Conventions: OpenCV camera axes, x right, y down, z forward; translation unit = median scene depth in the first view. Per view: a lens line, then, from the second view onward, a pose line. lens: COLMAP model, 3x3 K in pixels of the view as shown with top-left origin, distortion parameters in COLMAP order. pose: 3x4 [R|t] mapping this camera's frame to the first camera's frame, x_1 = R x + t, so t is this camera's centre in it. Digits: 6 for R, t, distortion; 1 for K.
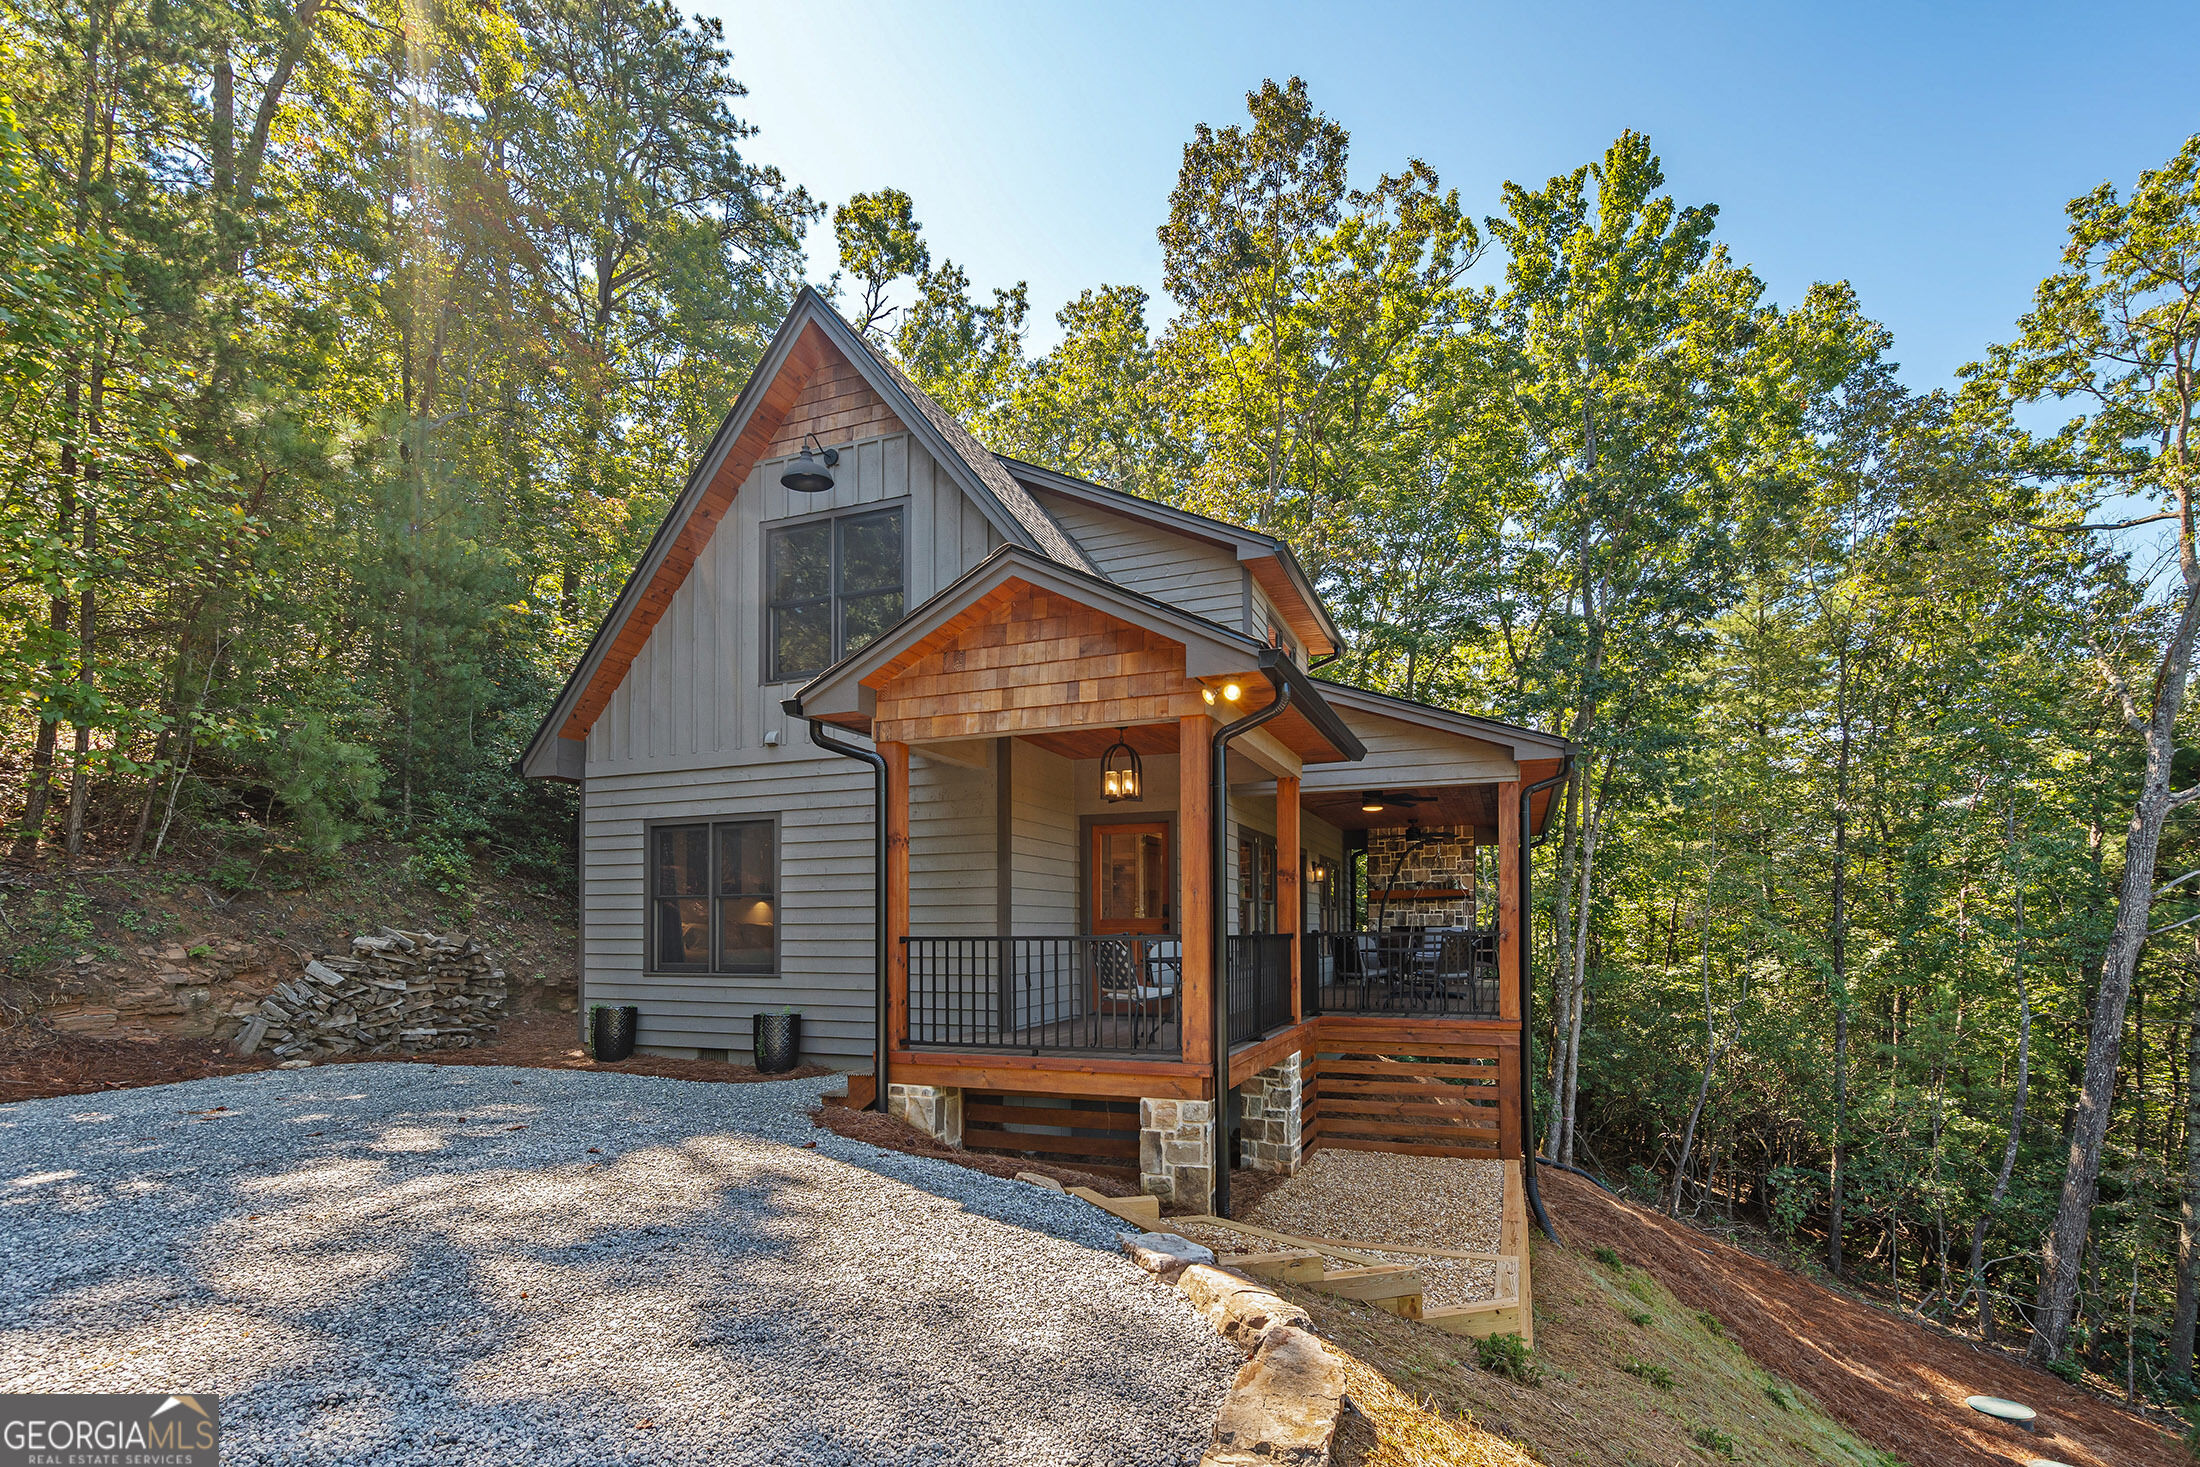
lens RADIAL K [[1011.3, 0, 1101.4], [0, 1011.3, 932.1], [0, 0, 1]] dist [-0.000260, -0.000111]
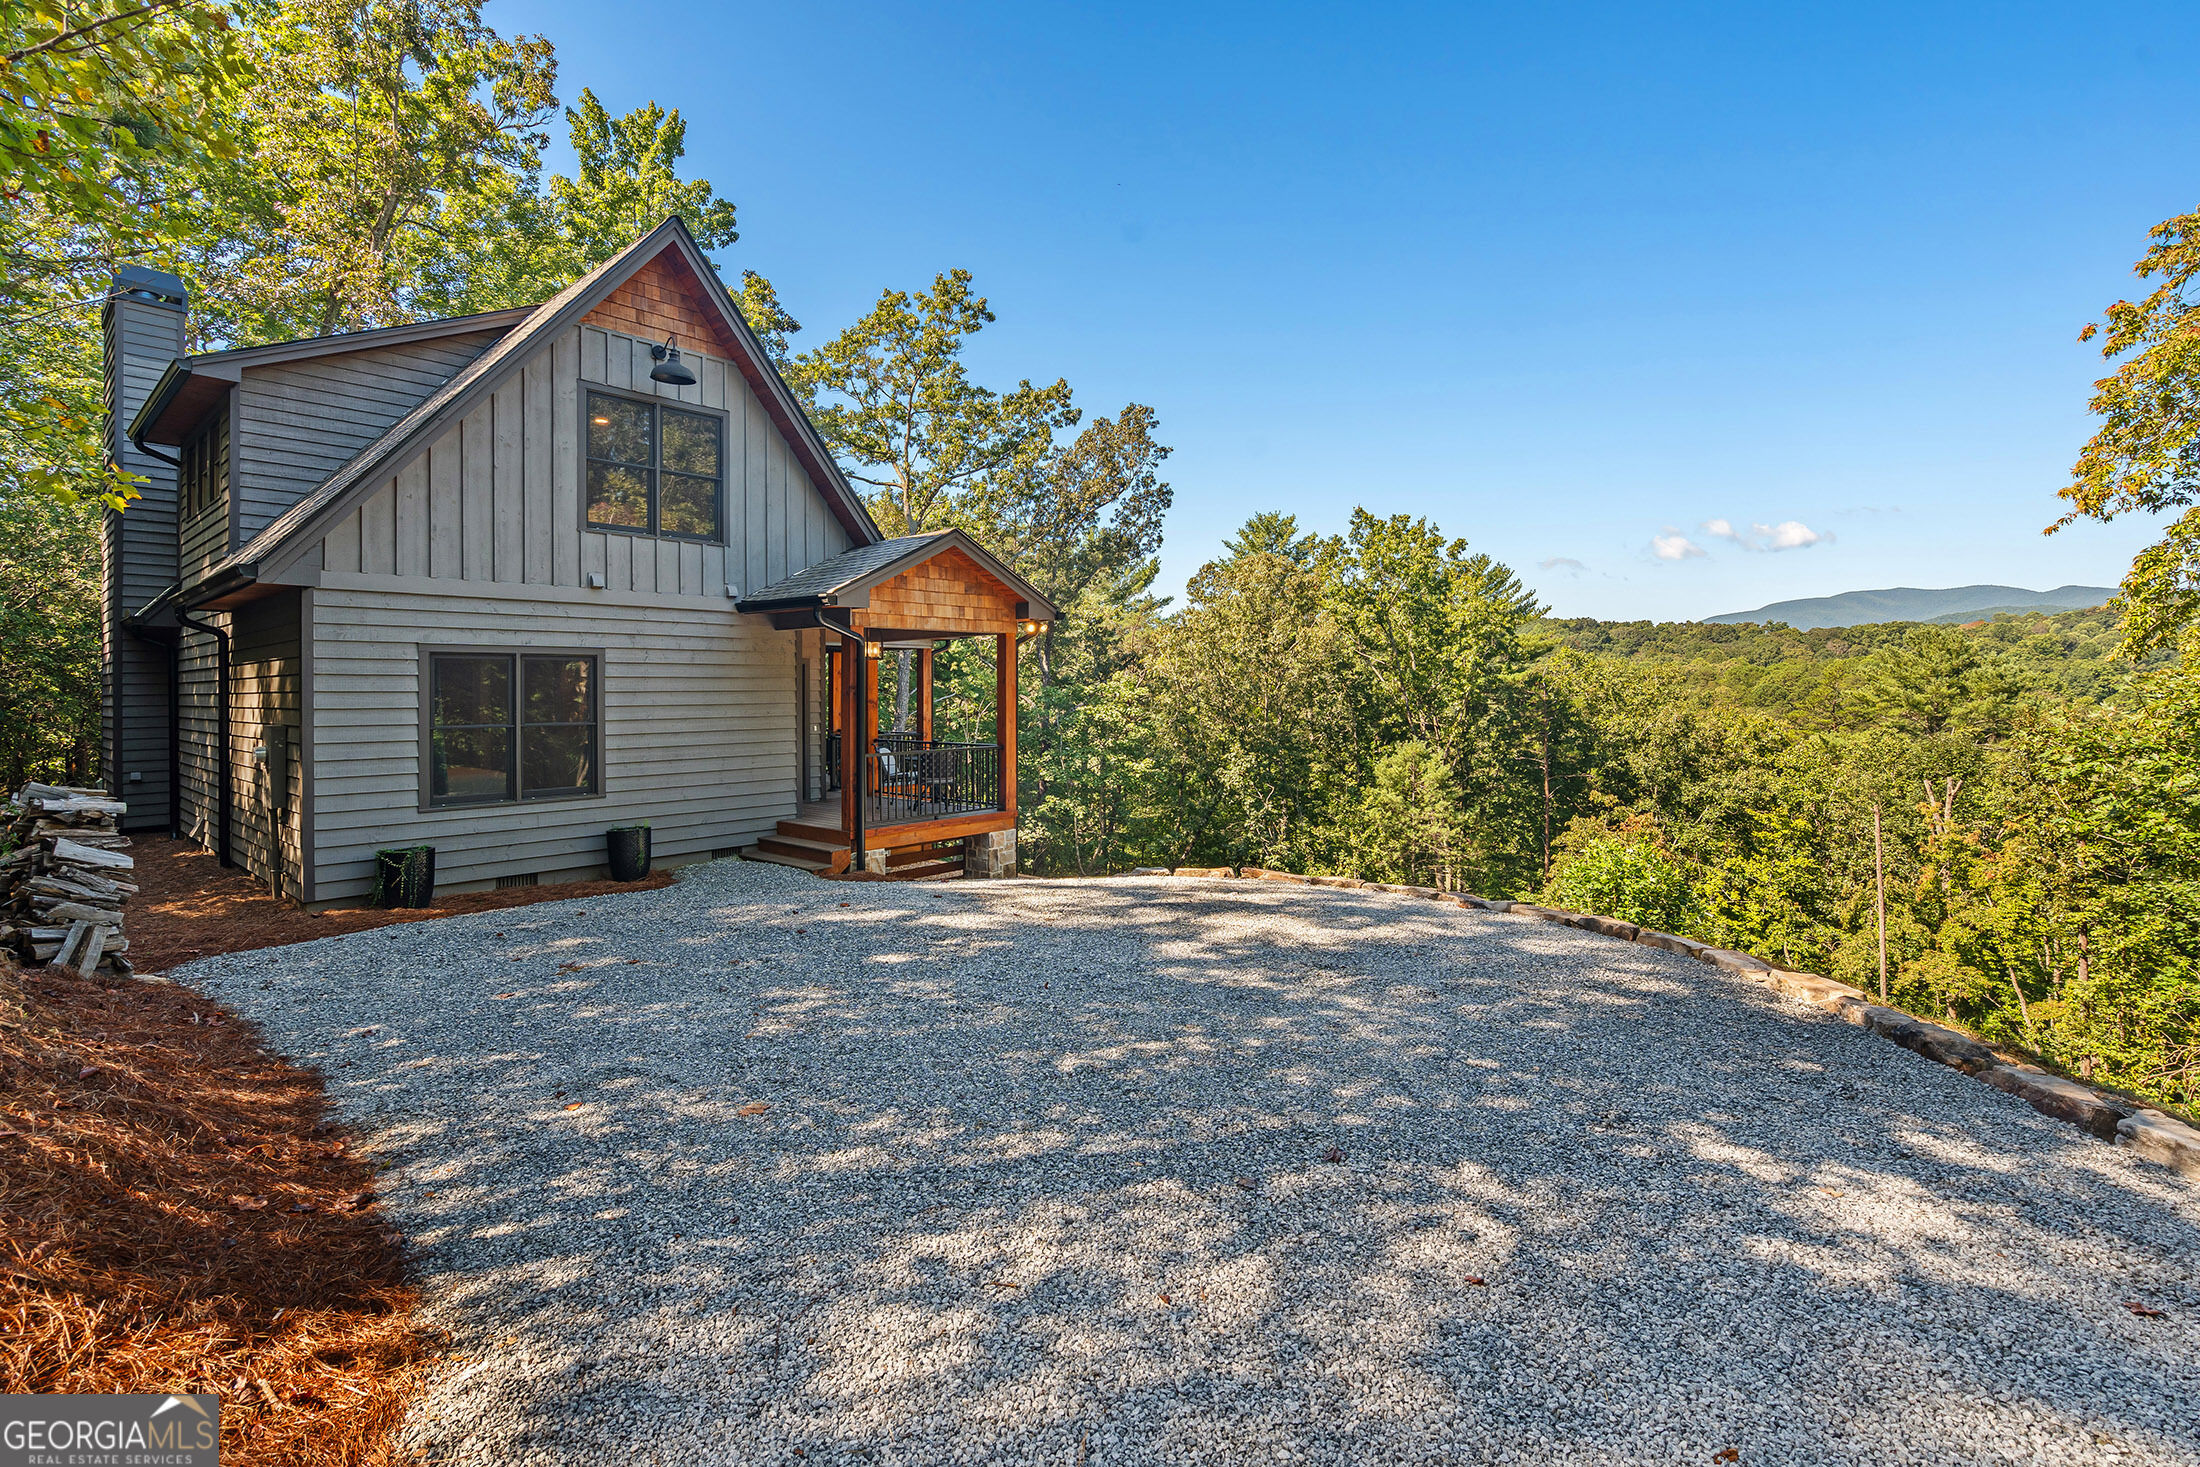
lens RADIAL K [[1000.3, 0, 1100.0], [0, 1000.3, 733.5], [0, 0, 1]] dist [-0.014599, -0.000060]
pose [[0.342487, -0.036239, 0.938824, -1.166151], [0.013609, 0.999342, 0.033610, -0.055212], [-0.939424, 0.001266, 0.342755, 0.109844]]
